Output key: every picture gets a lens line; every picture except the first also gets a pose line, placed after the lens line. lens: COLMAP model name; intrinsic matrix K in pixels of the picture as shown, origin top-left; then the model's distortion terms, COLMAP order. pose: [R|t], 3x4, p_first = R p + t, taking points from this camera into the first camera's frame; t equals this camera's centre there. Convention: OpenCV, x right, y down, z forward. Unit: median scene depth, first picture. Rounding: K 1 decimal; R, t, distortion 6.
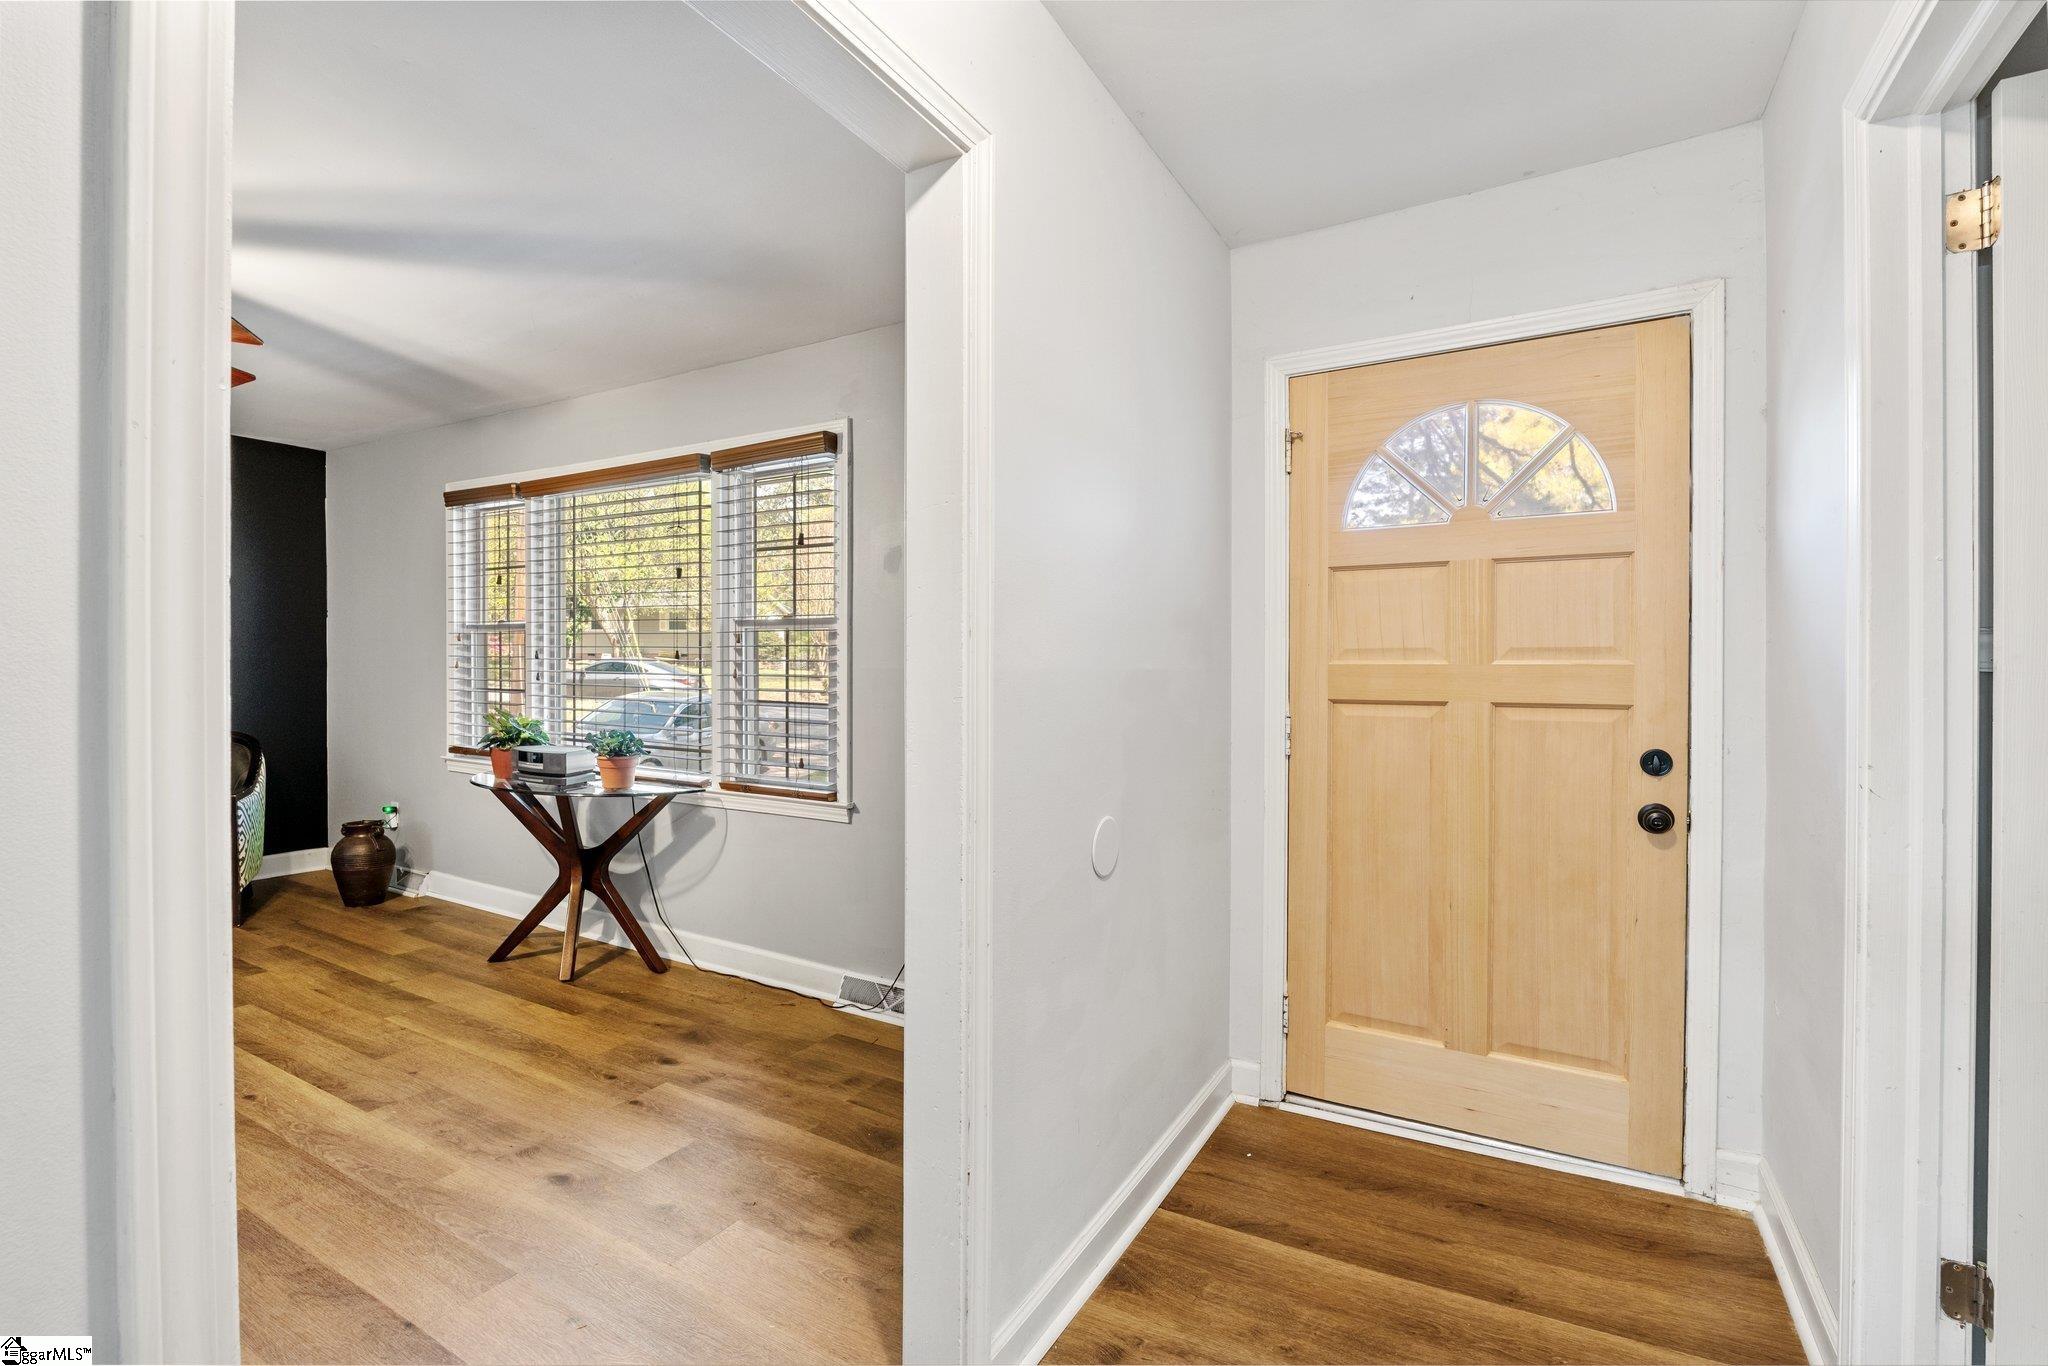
lens RADIAL K [[919.4, 0, 1049.2], [0, 919.4, 678.1], [0, 0, 1]] dist [-0.017633, 0.003700]
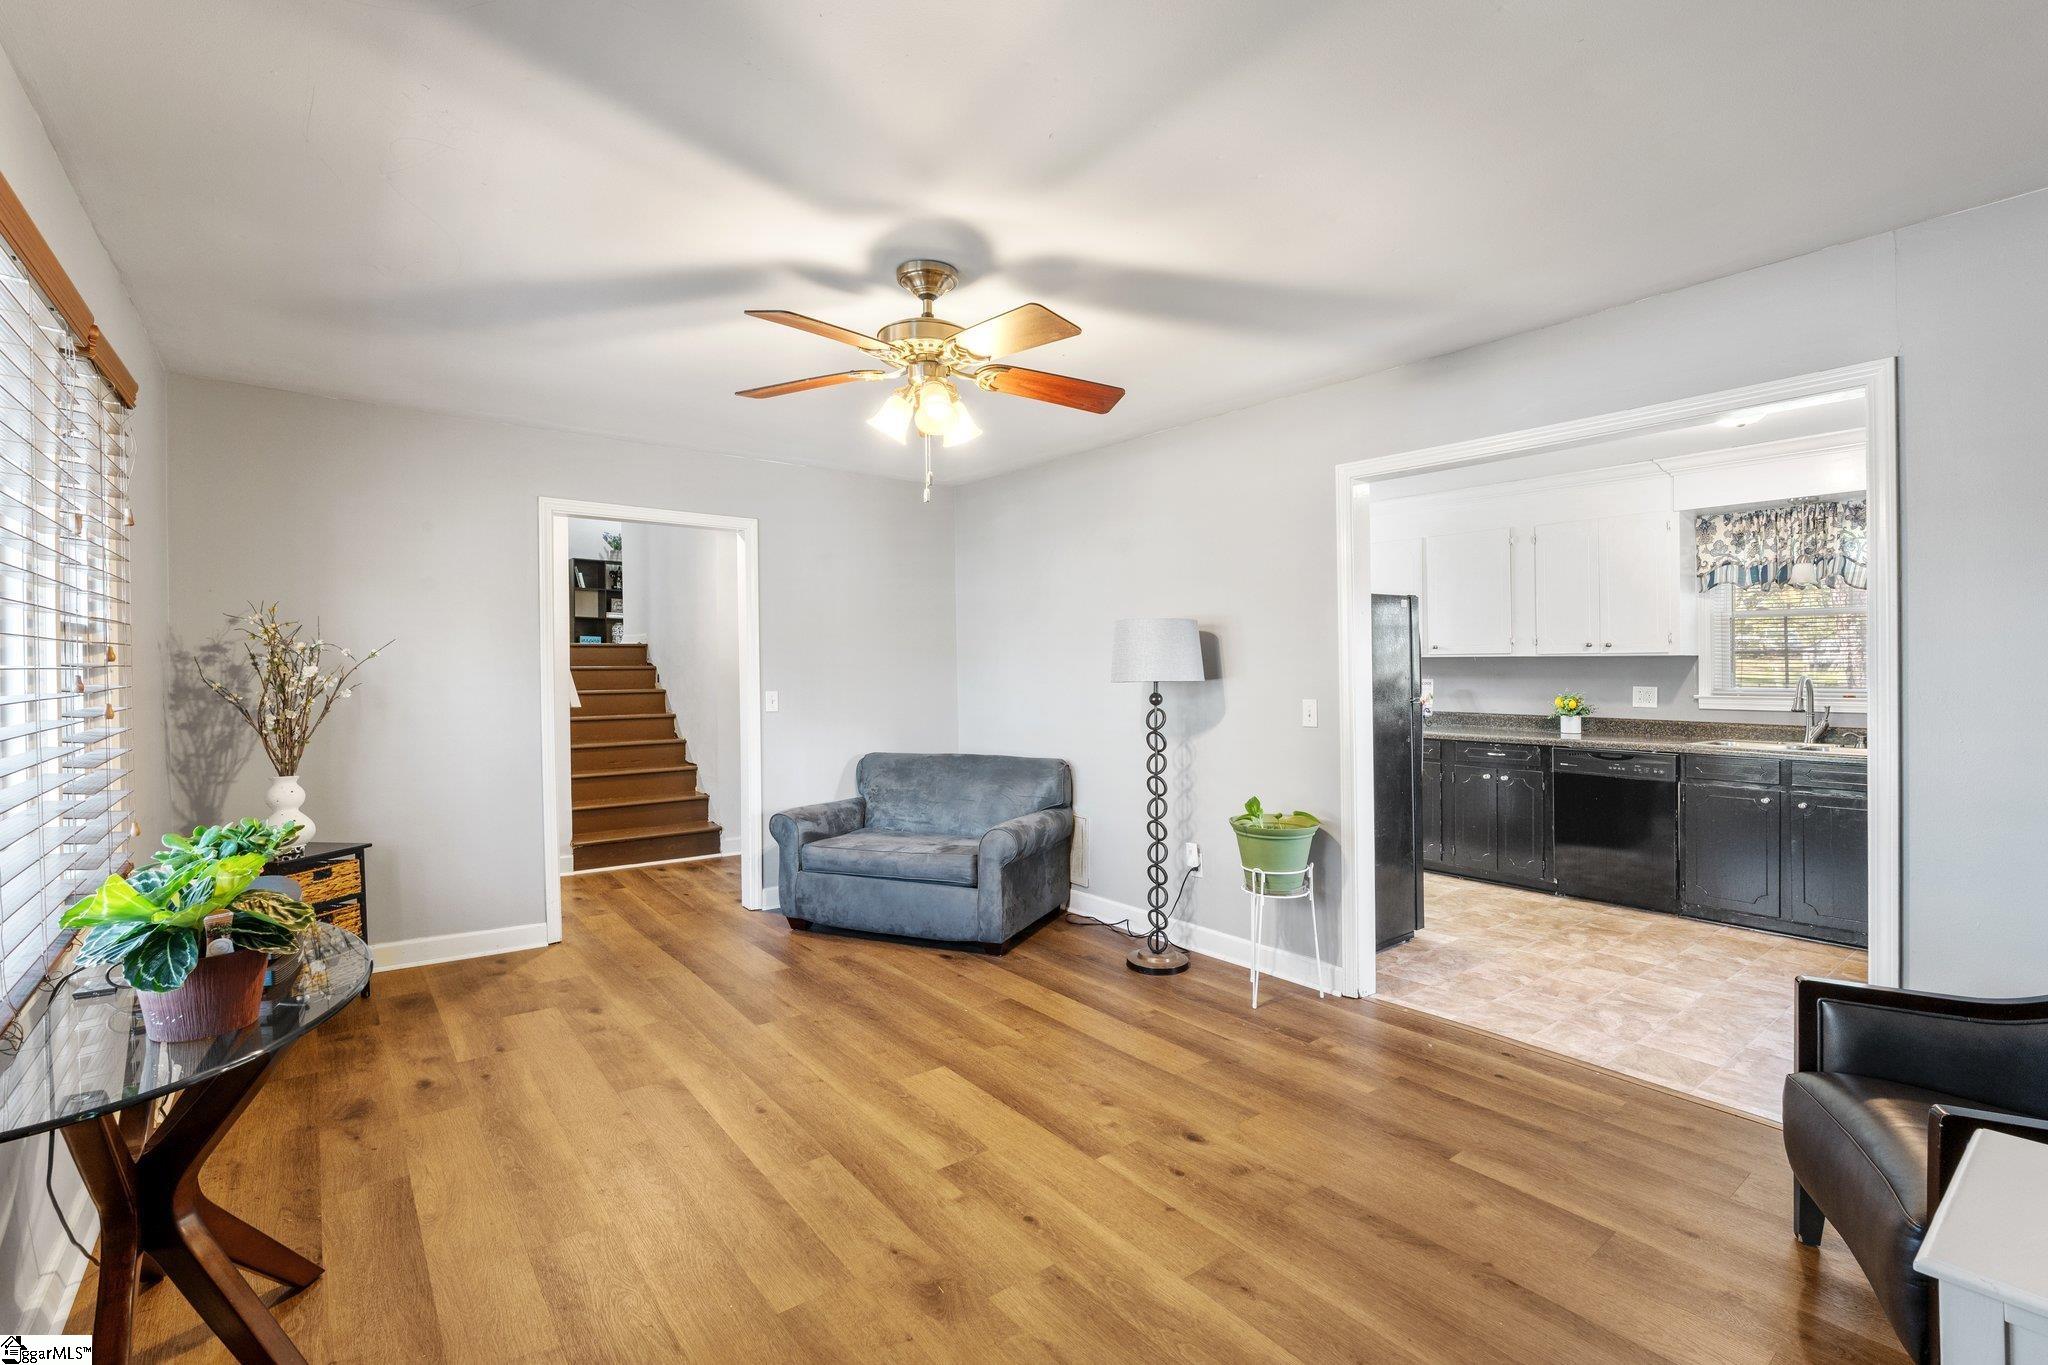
lens RADIAL K [[919.4, 0, 1048.6], [0, 919.4, 663.0], [0, 0, 1]] dist [-0.017633, 0.003700]
pose [[-0.927986, -0.011626, 0.372434, -1.360753], [-0.010016, 0.999930, 0.006256, -0.055038], [-0.372481, 0.002076, -0.928037, 1.599998]]
